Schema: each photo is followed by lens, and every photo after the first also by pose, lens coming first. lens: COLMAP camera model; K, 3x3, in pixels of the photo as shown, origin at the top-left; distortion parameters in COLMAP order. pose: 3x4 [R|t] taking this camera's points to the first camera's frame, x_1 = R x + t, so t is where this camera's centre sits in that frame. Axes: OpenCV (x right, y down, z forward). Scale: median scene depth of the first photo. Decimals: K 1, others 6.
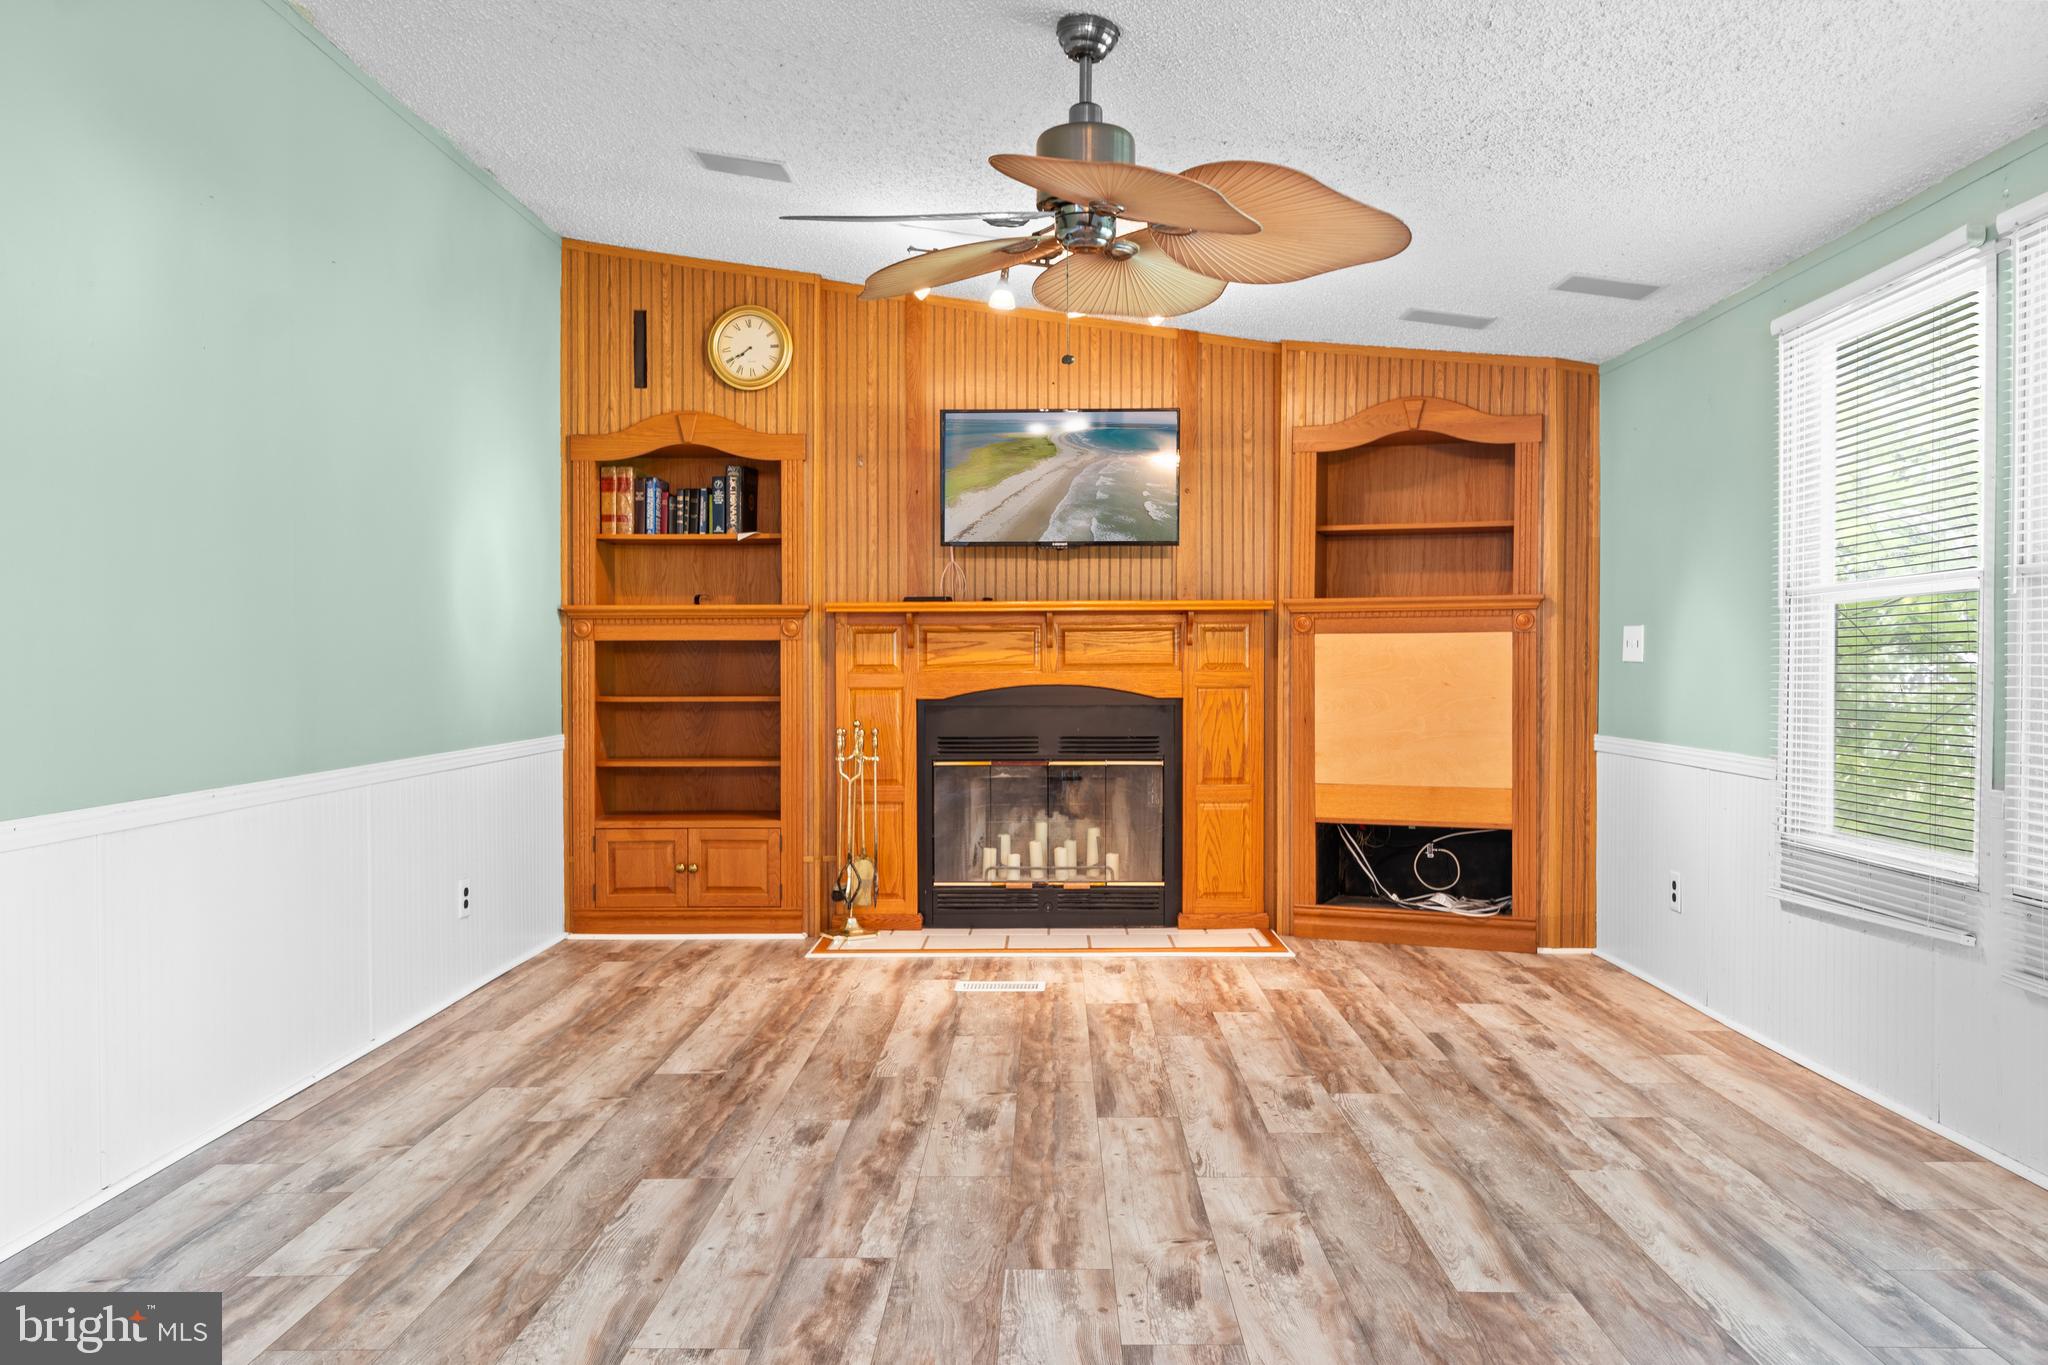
lens RADIAL K [[1550.6, 0, 1021.8], [0, 1550.6, 685.0], [0, 0, 1]] dist [0.003224, 0.005532]
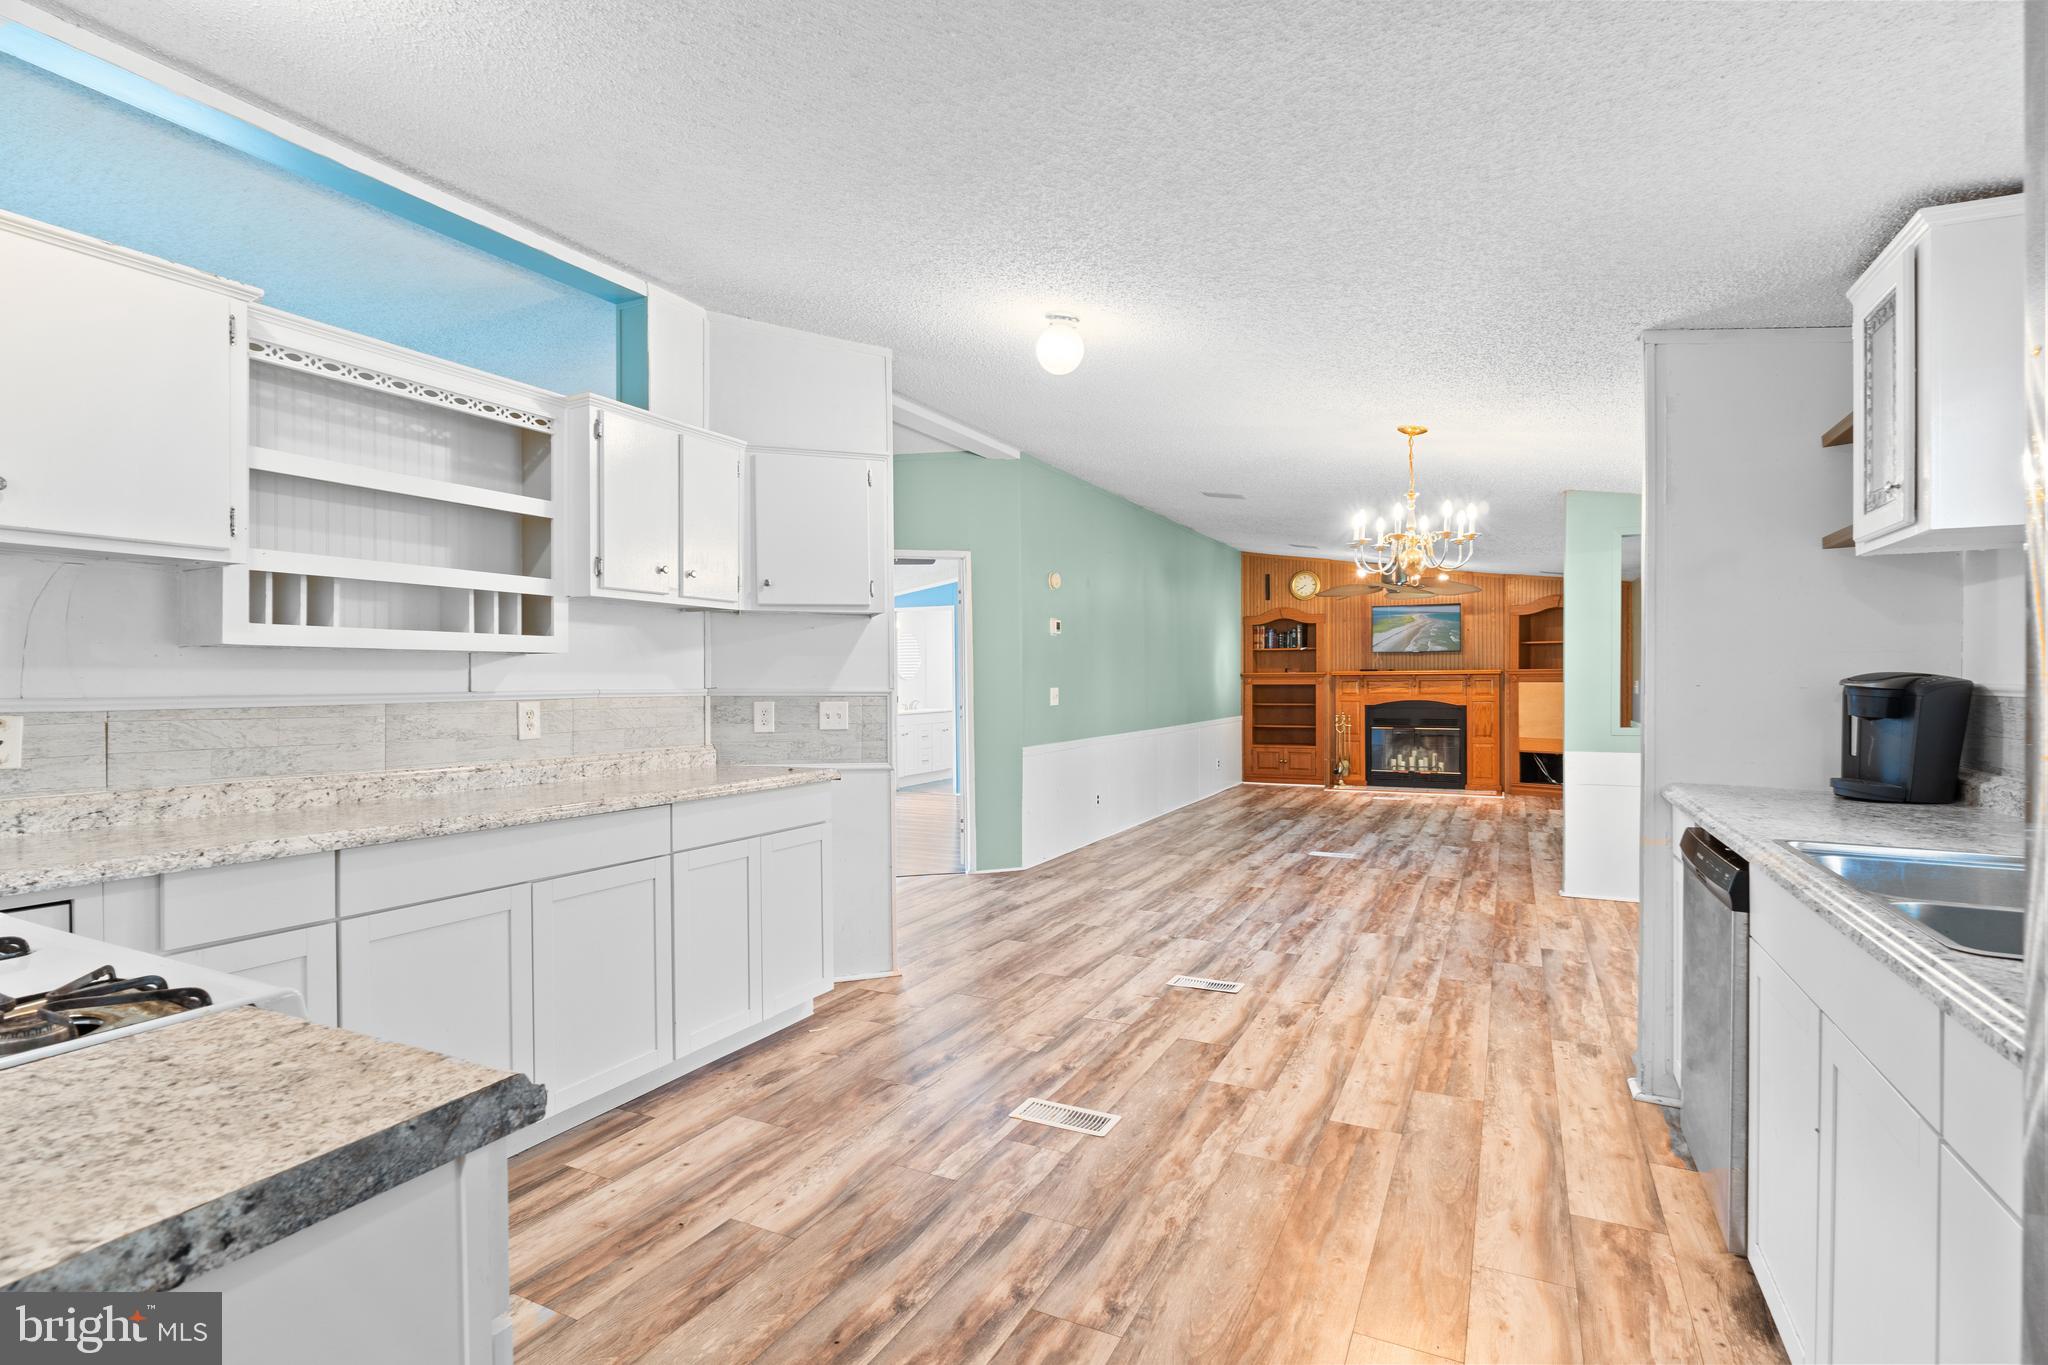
lens RADIAL K [[973.1, 0, 1026.8], [0, 973.1, 684.5], [0, 0, 1]] dist [0.000248, 0.000993]
pose [[0.902416, -0.001032, -0.430864, 0.173795], [-0.002249, 0.999972, -0.007105, -0.017961], [0.430860, 0.007381, 0.902389, -1.080394]]
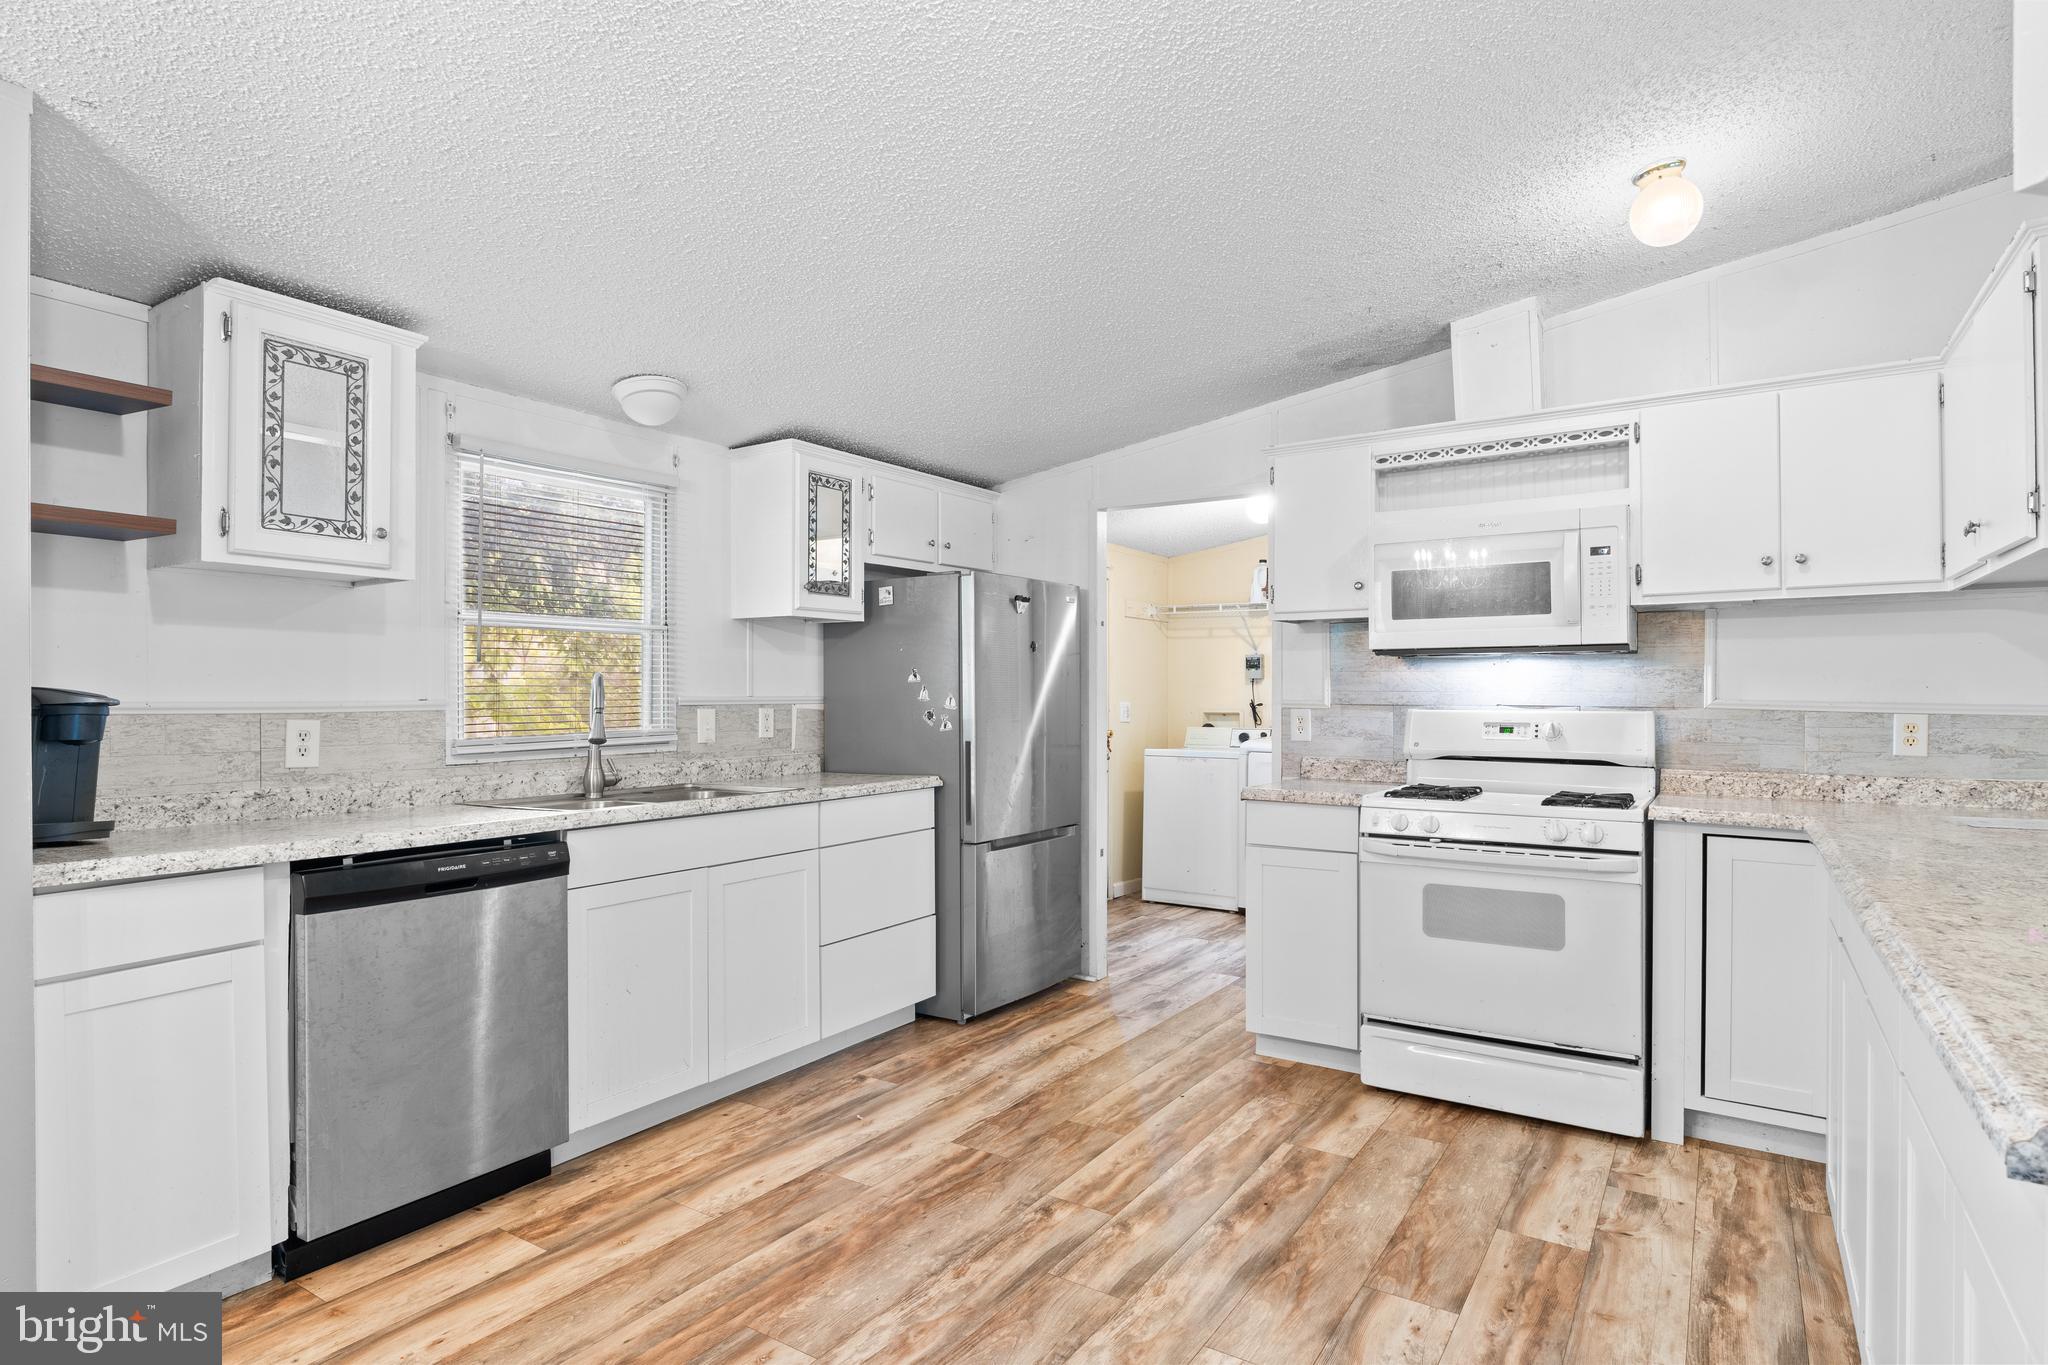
lens RADIAL K [[1080.4, 0, 1020.4], [0, 1080.4, 682.9], [0, 0, 1]] dist [-0.001839, -0.000481]
pose [[-0.848479, 0.009102, 0.529150, -0.229306], [0.007801, 0.999959, -0.004691, -0.025293], [-0.529171, 0.000148, -0.848515, -0.266304]]
